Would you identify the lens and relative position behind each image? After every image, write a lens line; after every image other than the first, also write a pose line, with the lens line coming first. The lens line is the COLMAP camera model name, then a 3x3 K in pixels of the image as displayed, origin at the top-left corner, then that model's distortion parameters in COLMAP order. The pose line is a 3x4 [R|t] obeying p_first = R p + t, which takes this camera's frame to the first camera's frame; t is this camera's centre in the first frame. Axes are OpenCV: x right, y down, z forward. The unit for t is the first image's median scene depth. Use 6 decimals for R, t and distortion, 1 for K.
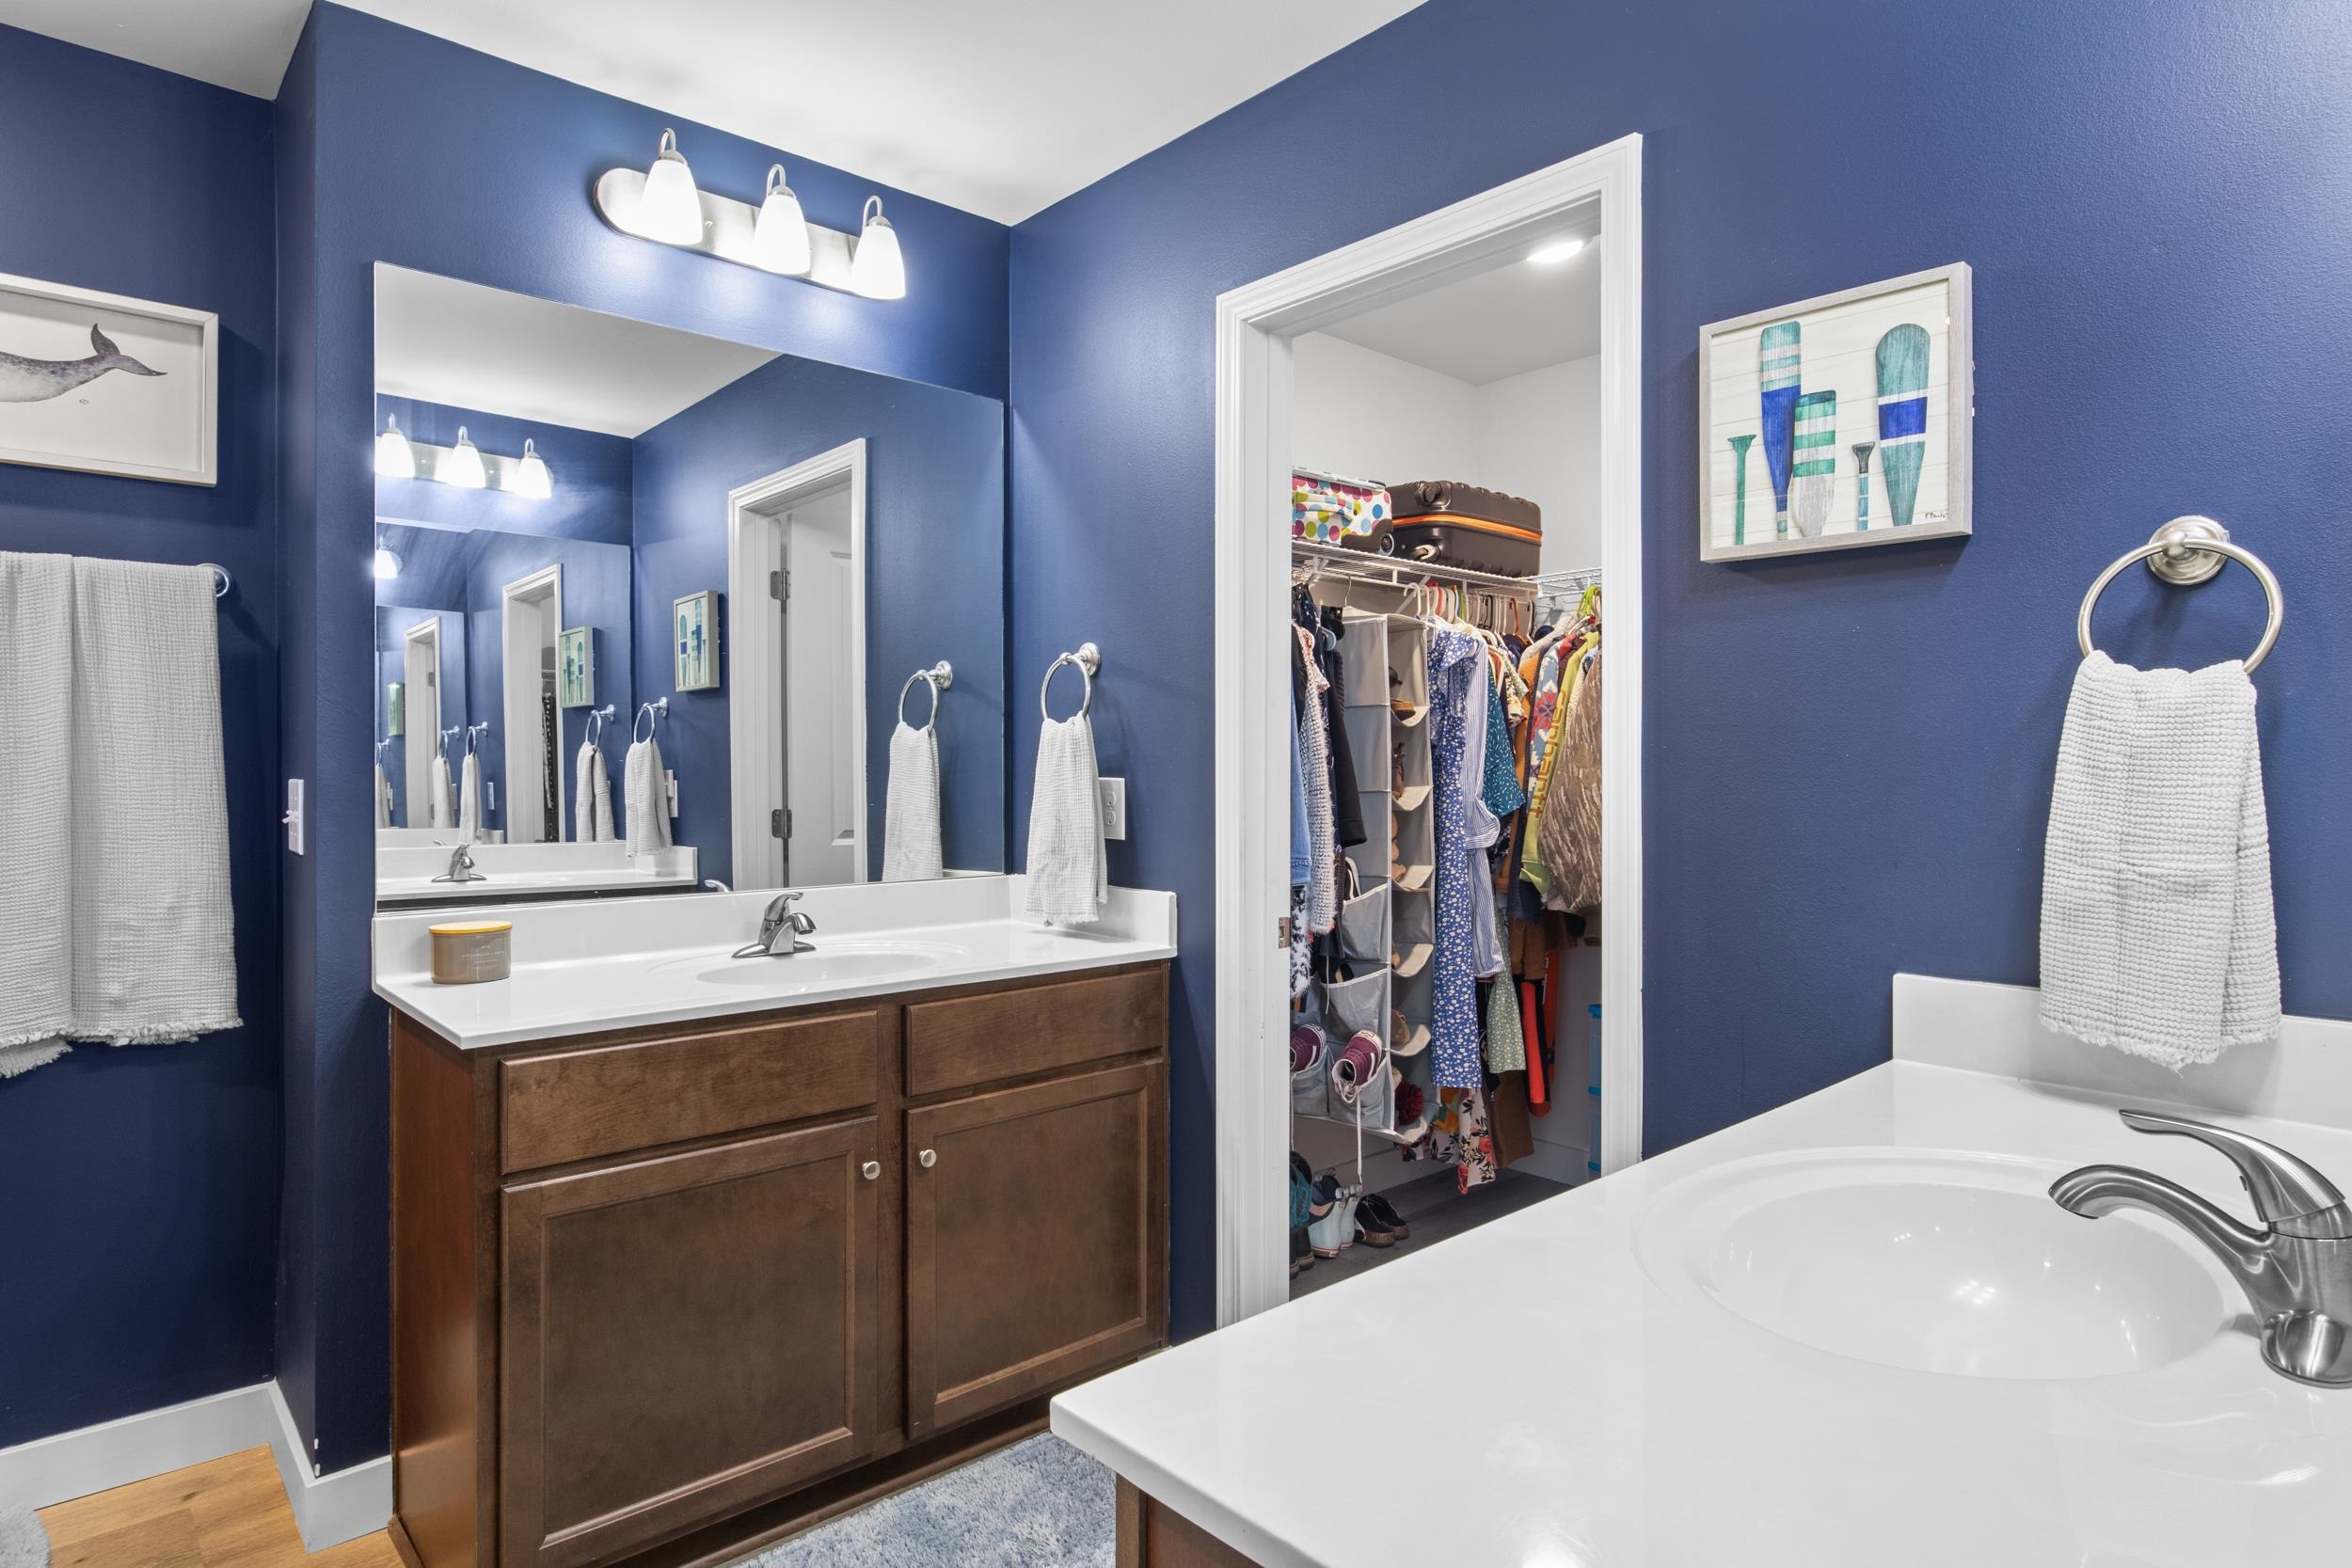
lens RADIAL K [[1299.5, 0, 1180.6], [0, 1299.5, 782.7], [0, 0, 1]] dist [-0.002701, 0.001585]
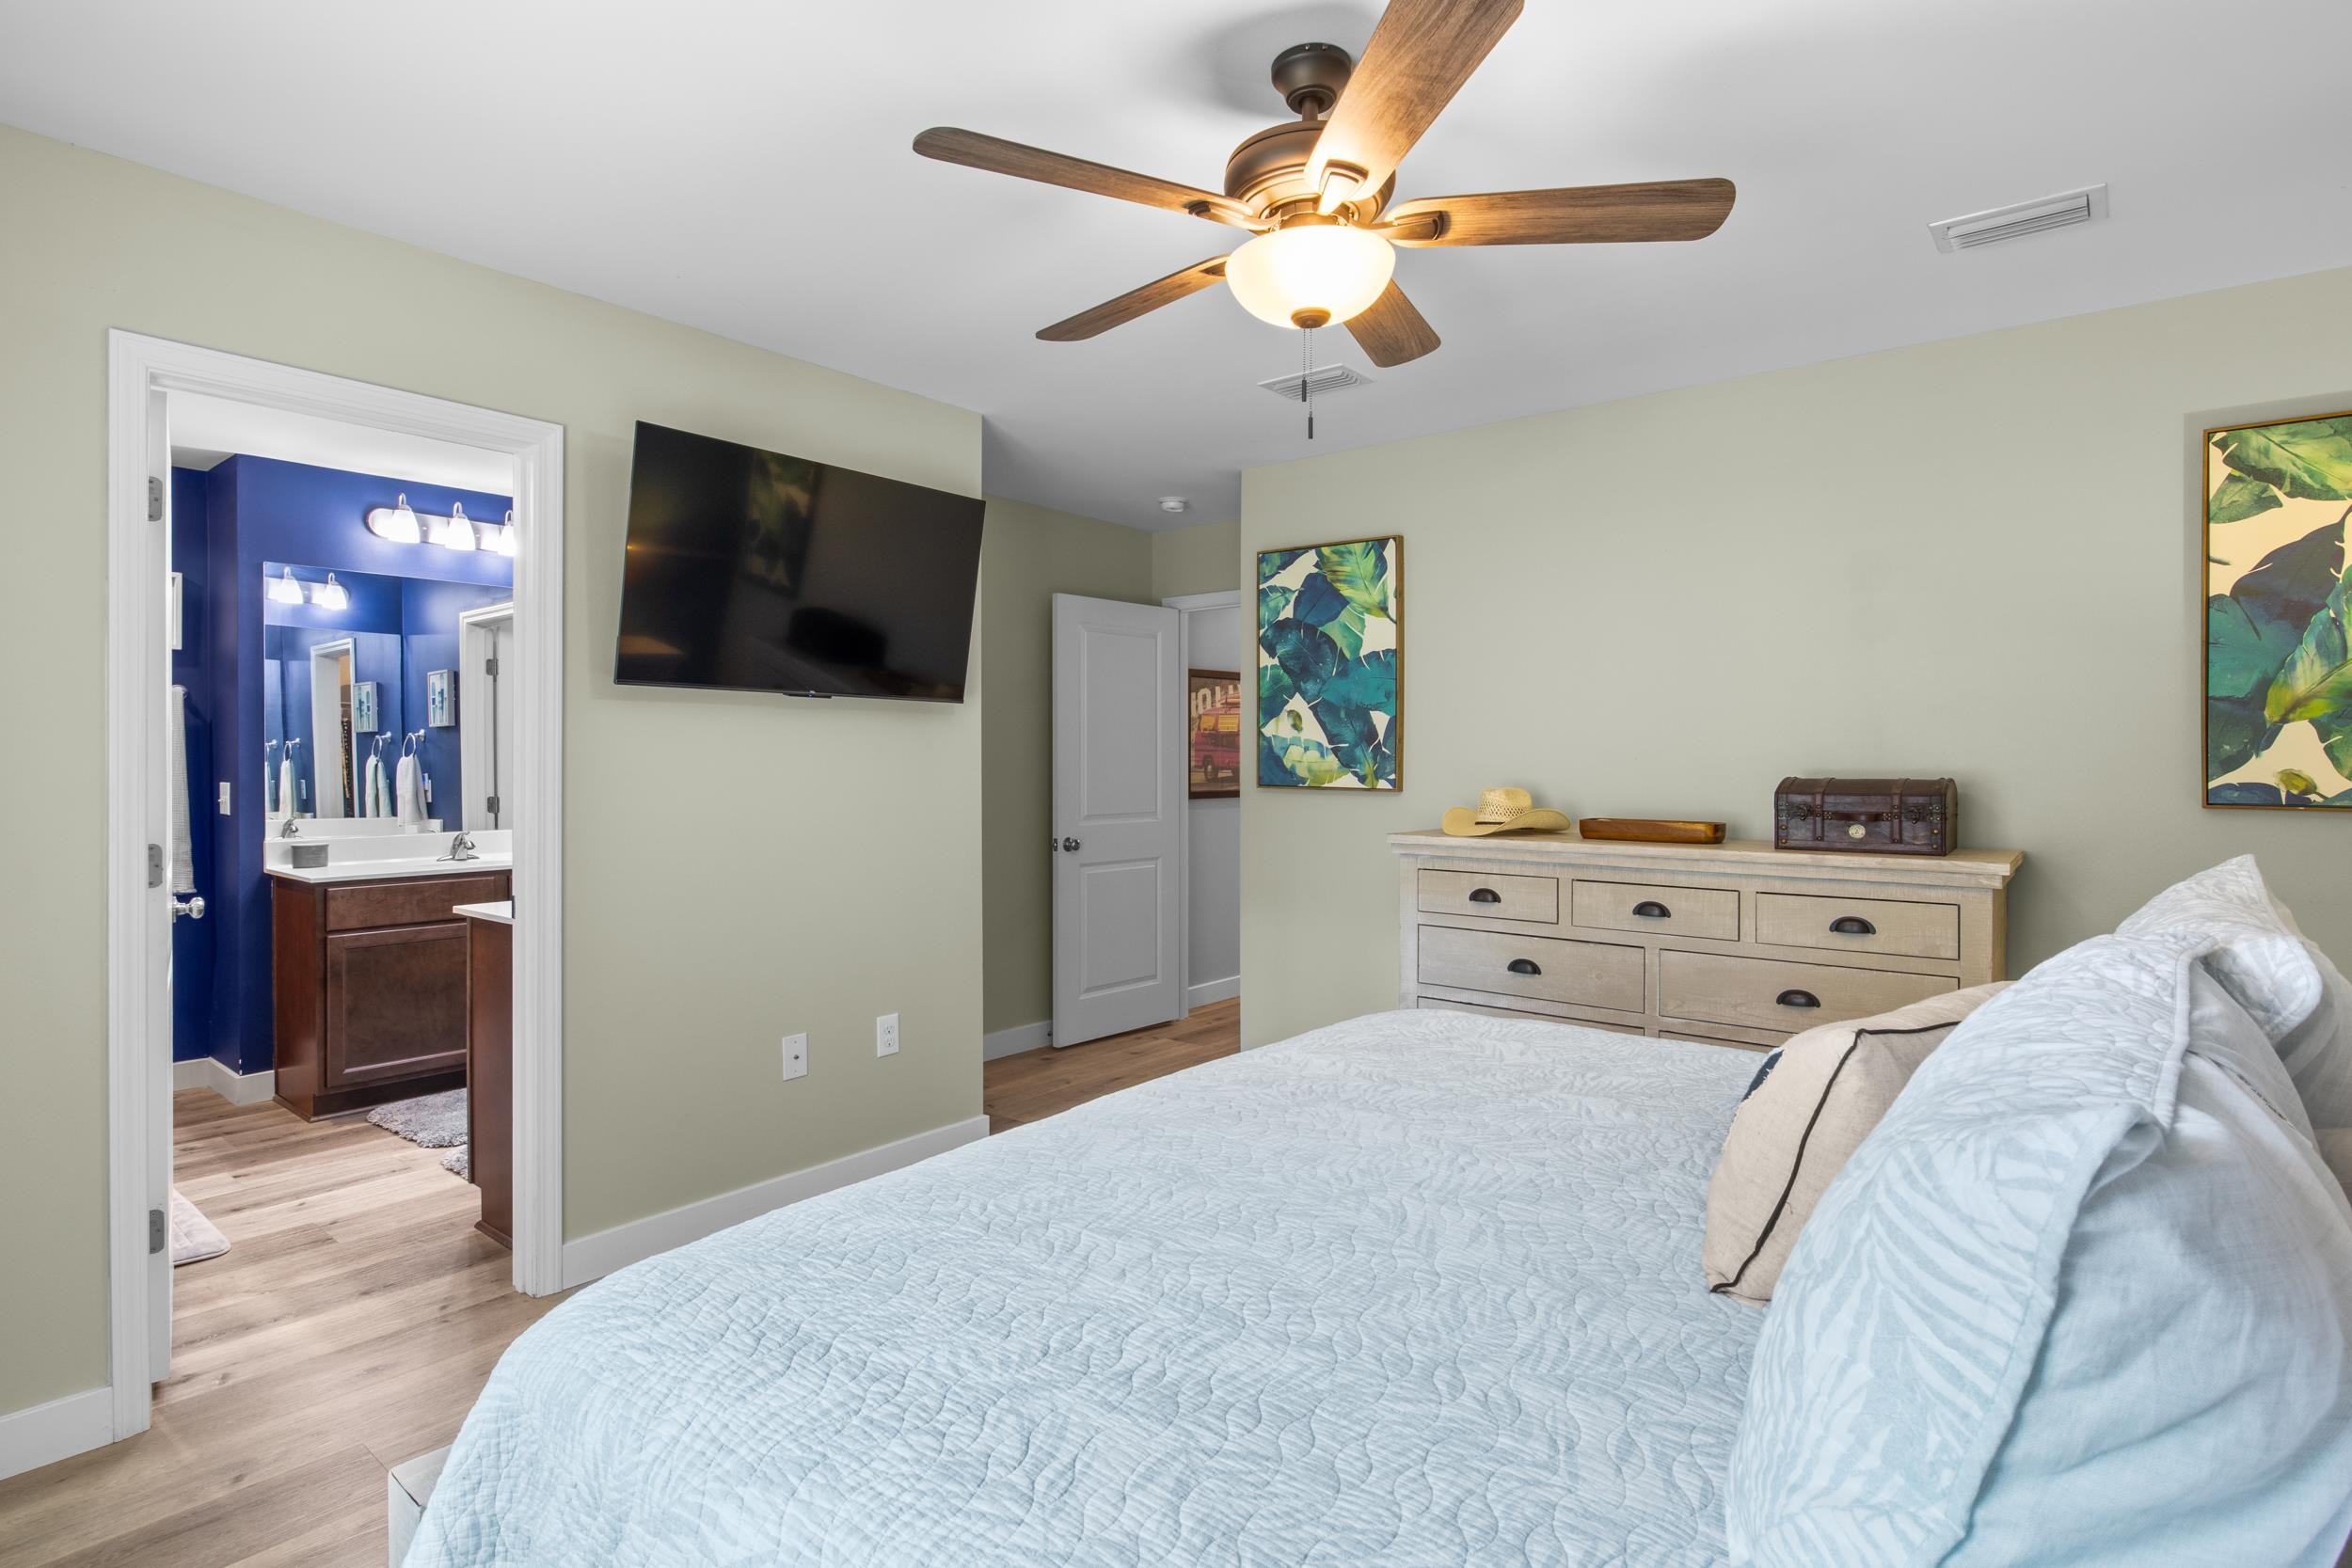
lens RADIAL K [[1198.0, 0, 1176.0], [0, 1198.0, 784.0], [0, 0, 1]] dist [0.002496, 0.000163]
pose [[0.988524, -0.001138, 0.151060, 0.341408], [0.000100, 0.999976, 0.006879, -0.007174], [-0.151064, -0.006785, 0.988501, -0.698523]]
